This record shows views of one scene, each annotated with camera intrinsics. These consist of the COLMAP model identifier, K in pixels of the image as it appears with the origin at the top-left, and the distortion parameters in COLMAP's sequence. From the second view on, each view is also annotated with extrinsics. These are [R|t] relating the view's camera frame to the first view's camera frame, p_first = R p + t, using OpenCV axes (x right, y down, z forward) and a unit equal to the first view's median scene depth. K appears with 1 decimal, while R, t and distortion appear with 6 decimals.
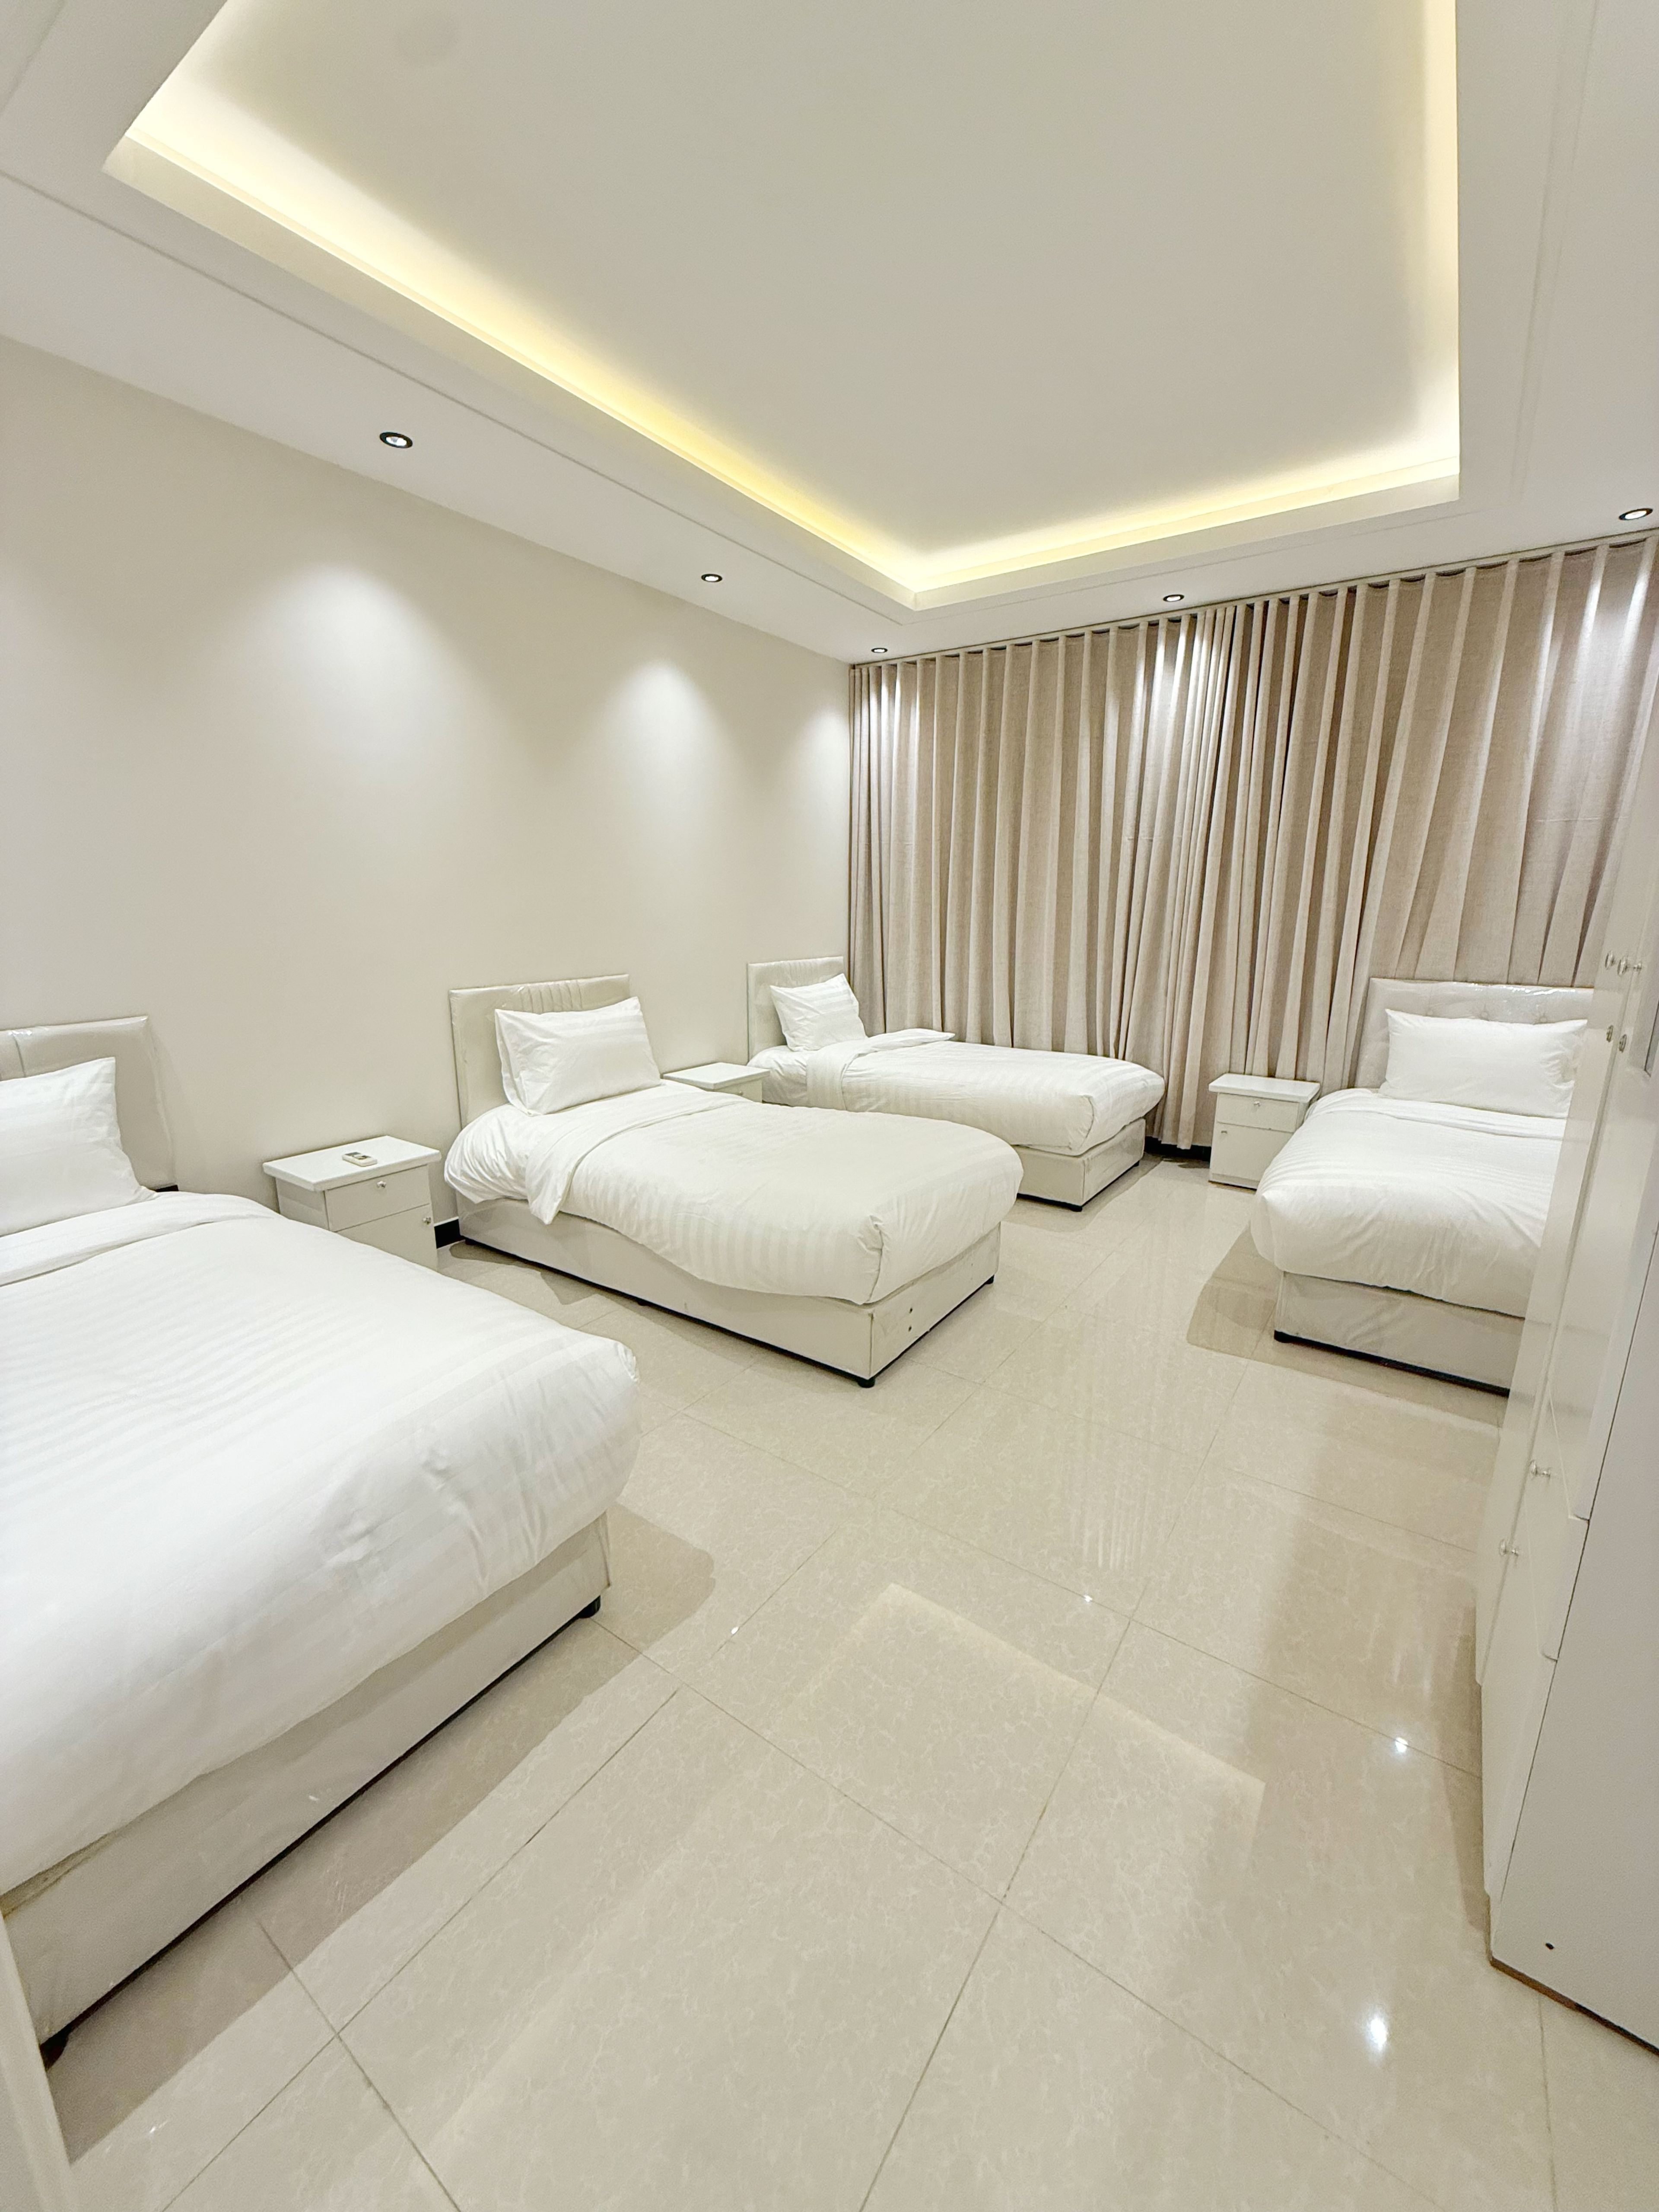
lens RADIAL K [[873.7, 0, 829.5], [0, 873.7, 1106.0], [0, 0, 1]] dist [0.001134, 0.000081]
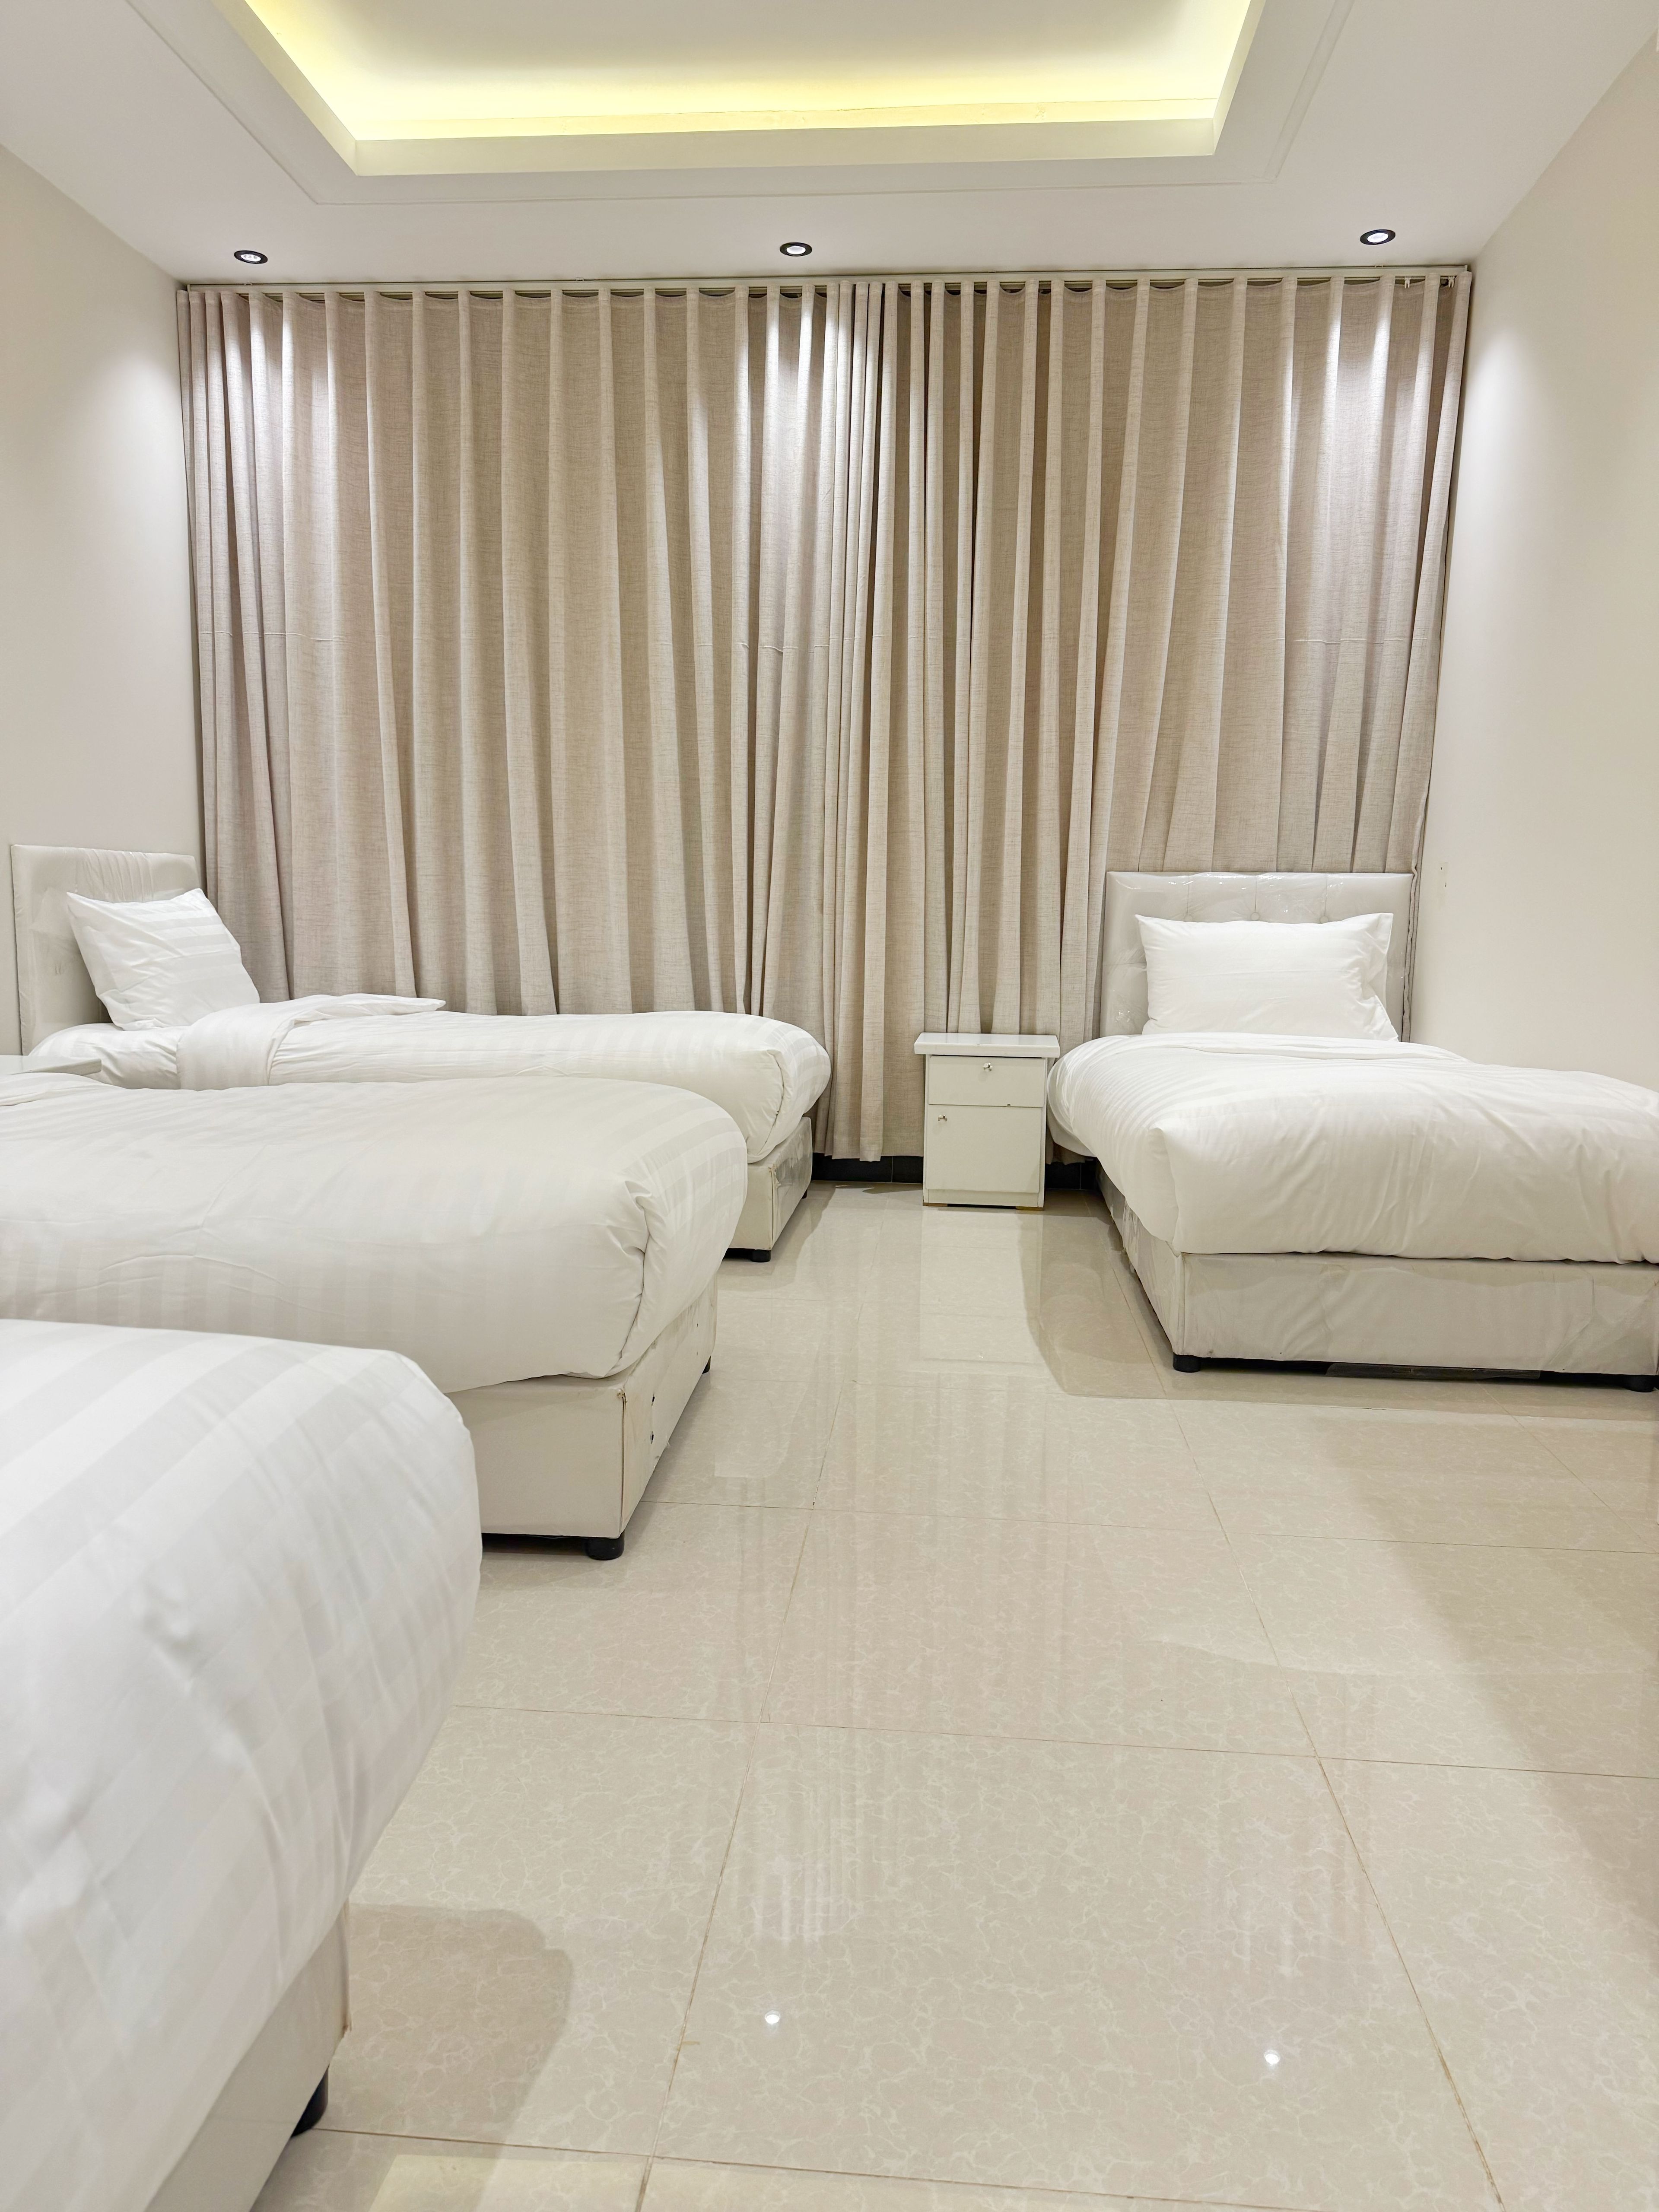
lens RADIAL K [[1546.8, 0, 829.5], [0, 1546.8, 1106.0], [0, 0, 1]] dist [0.047986, -0.050405]
pose [[0.866356, -0.057641, 0.496090, -0.159477], [0.103066, 0.992570, -0.064664, 0.085080], [-0.488677, 0.107152, 0.865860, 0.101081]]
